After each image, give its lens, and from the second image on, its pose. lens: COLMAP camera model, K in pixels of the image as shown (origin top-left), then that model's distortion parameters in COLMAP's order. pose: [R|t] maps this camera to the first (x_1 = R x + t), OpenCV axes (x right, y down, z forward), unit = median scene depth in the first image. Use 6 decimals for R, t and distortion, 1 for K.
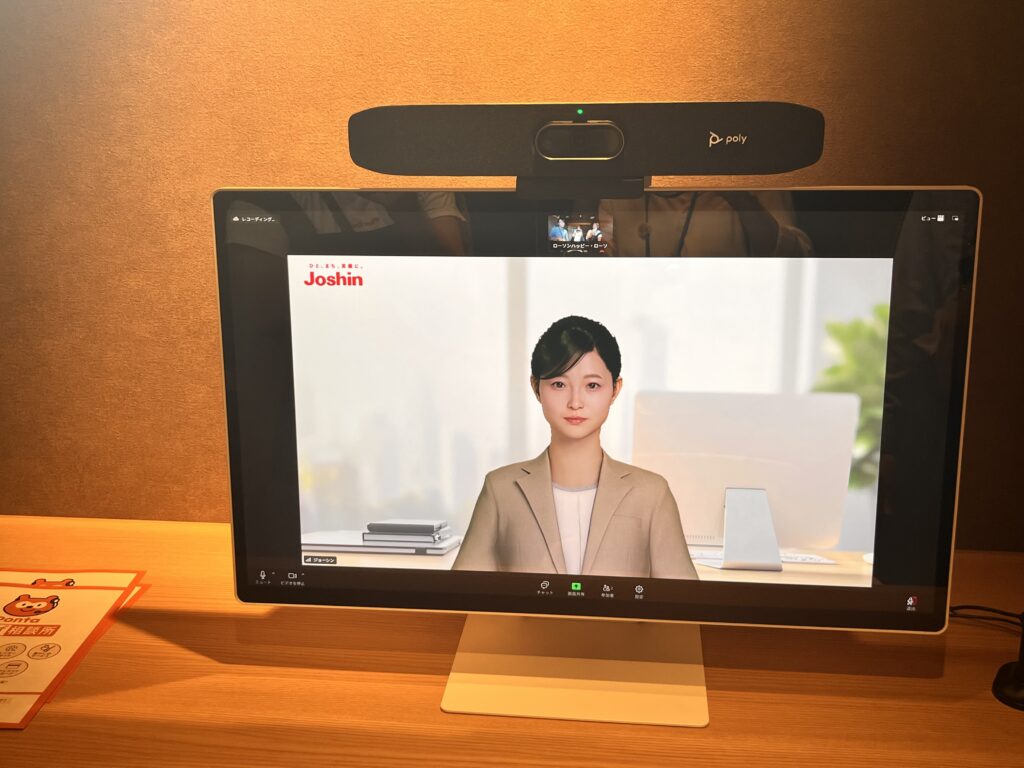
lens RADIAL K [[1111.8, 0, 512.4], [0, 1111.8, 373.2], [0, 0, 1]] dist [0.007938, 0.000000]
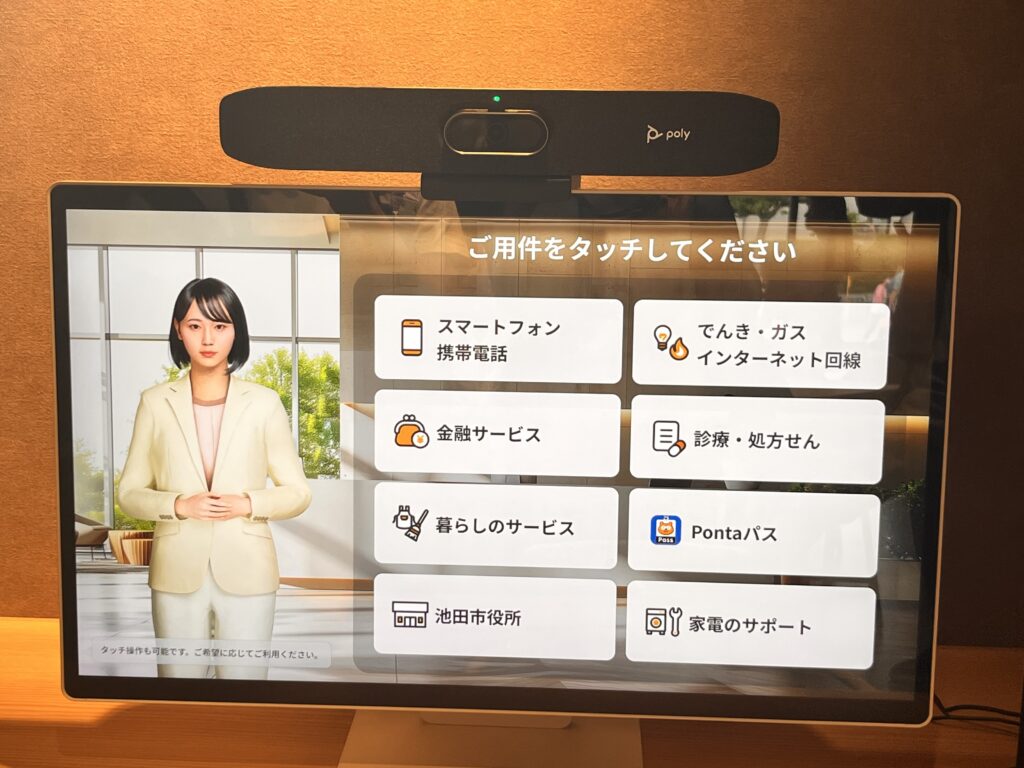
lens RADIAL K [[1535.4, 0, 512.0], [0, 1535.4, 366.4], [0, 0, 1]] dist [0.027223, 0.000000]
pose [[0.997473, 0.009539, 0.070403, -0.007435], [-0.004543, 0.997482, -0.070781, 0.046929], [-0.070901, 0.070282, 0.995004, -0.140882]]
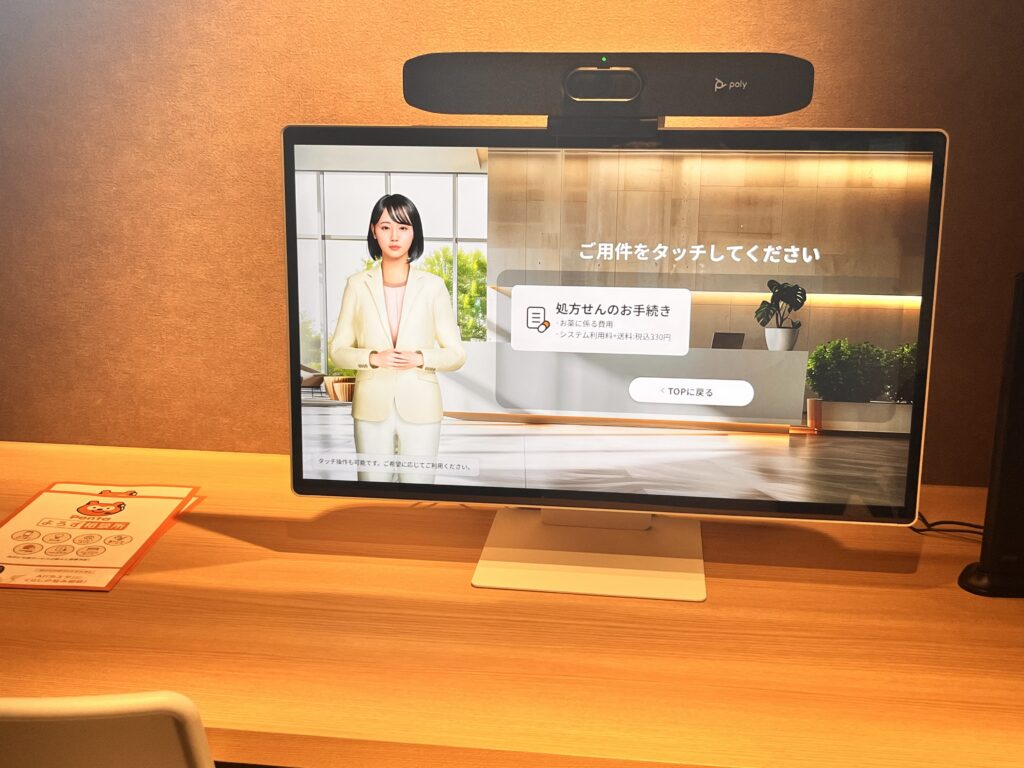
lens RADIAL K [[1181.6, 0, 506.5], [0, 1181.6, 399.3], [0, 0, 1]] dist [0.022131, 0.000000]
pose [[0.999763, 0.019261, -0.010120, -0.019736], [-0.019370, 0.999755, -0.010752, 0.122197], [0.009911, 0.010945, 0.999891, -0.212768]]
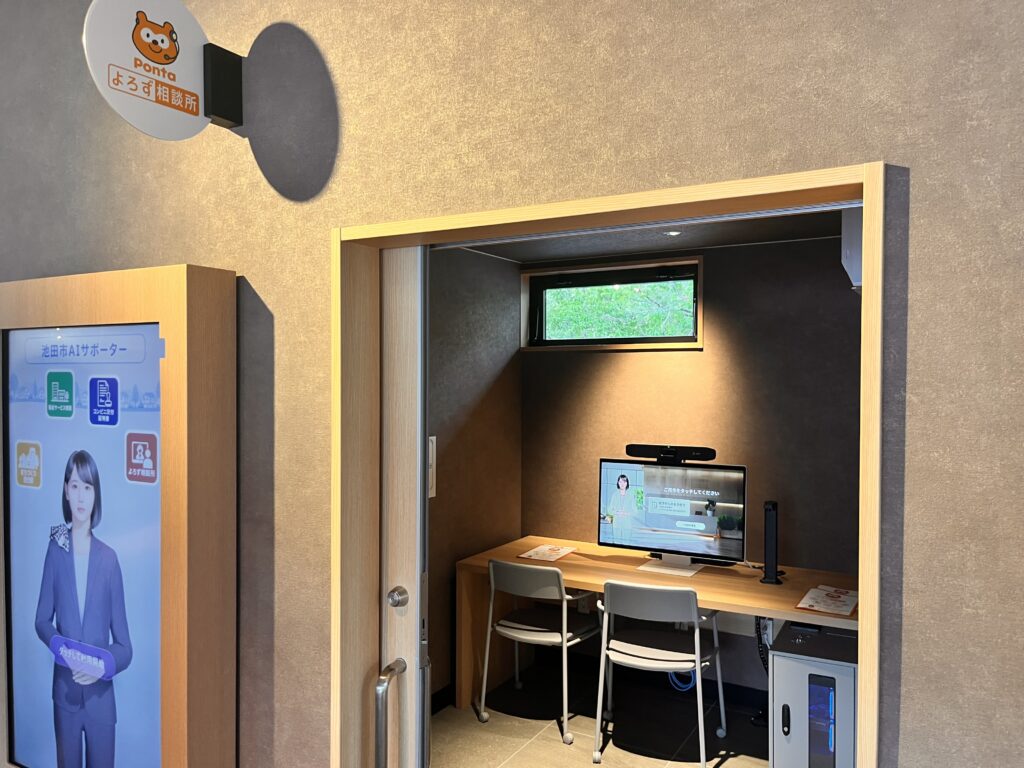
lens RADIAL K [[772.6, 0, 513.8], [0, 772.6, 385.7], [0, 0, 1]] dist [0.029011, -0.045943]
pose [[0.913333, 0.016996, -0.406858, 0.778265], [-0.128689, 0.959972, -0.248784, 0.434366], [0.386344, 0.279581, 0.878961, -2.282533]]
